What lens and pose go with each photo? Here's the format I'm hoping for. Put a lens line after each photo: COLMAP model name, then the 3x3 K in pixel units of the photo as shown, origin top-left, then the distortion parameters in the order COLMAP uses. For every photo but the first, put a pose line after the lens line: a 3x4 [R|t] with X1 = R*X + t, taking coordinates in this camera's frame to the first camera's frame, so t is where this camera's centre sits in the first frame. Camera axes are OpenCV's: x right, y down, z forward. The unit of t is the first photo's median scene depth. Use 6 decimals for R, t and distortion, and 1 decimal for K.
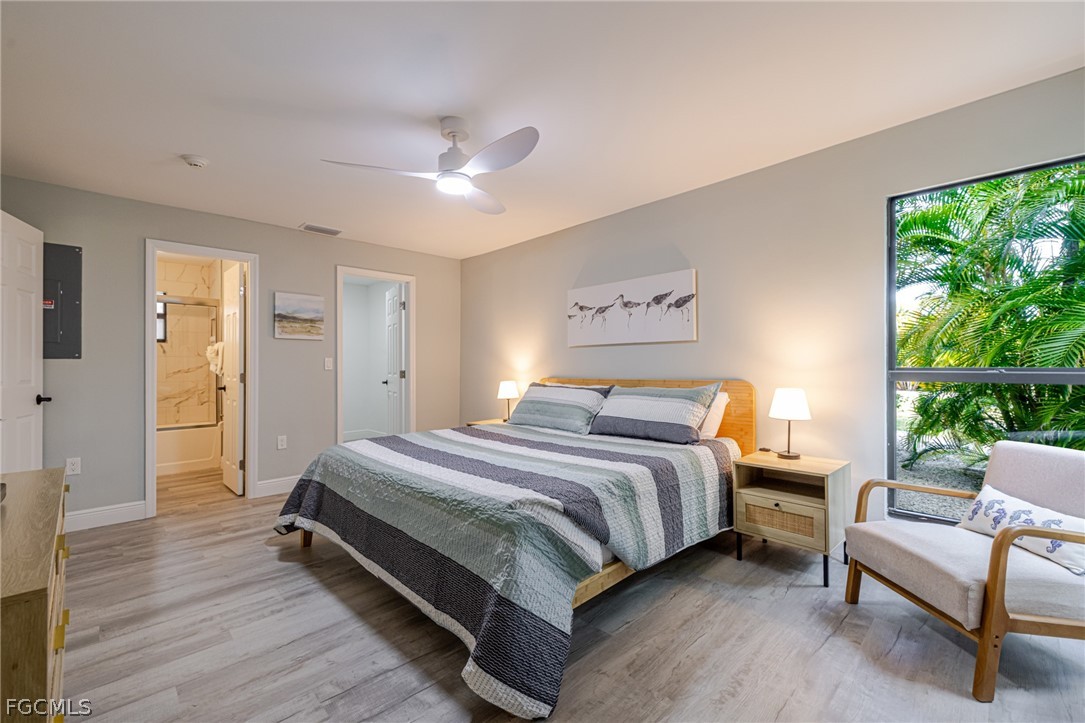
lens RADIAL K [[458.0, 0, 542.5], [0, 458.0, 361.5], [0, 0, 1]] dist [-0.019911, -0.000146]
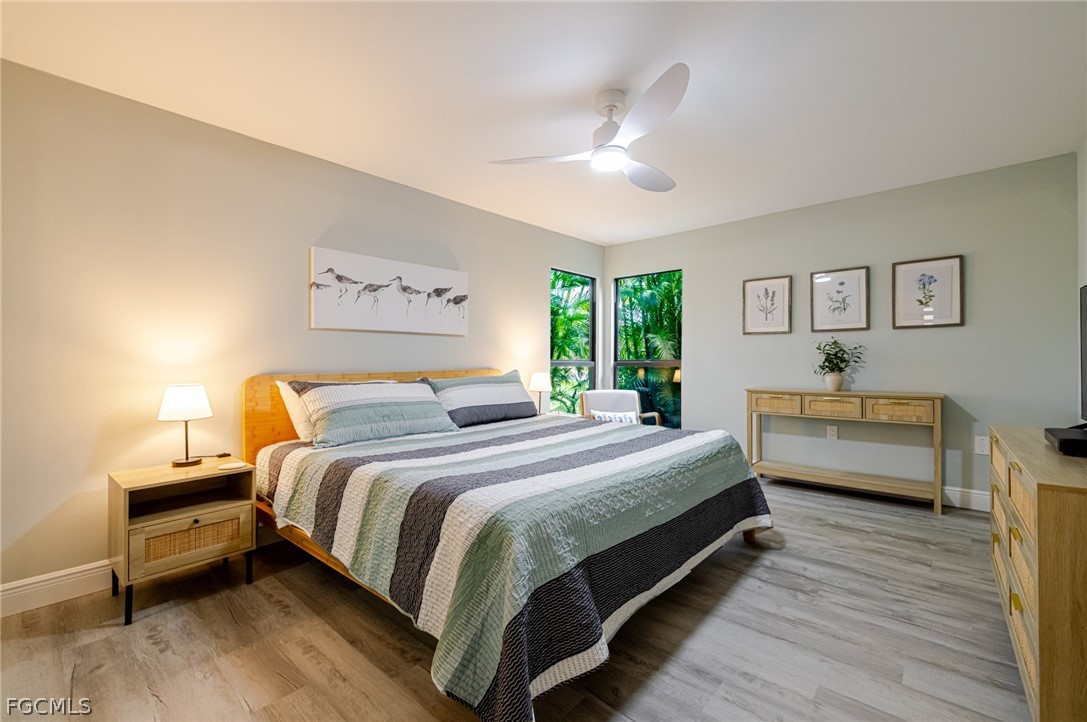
lens RADIAL K [[463.2, 0, 540.9], [0, 463.2, 354.0], [0, 0, 1]] dist [0.000002, 0.000130]
pose [[-0.072463, 0.017374, 0.997220, -0.826830], [-0.012251, 0.999757, -0.018308, 0.020505], [-0.997296, -0.013544, -0.072233, 0.866472]]
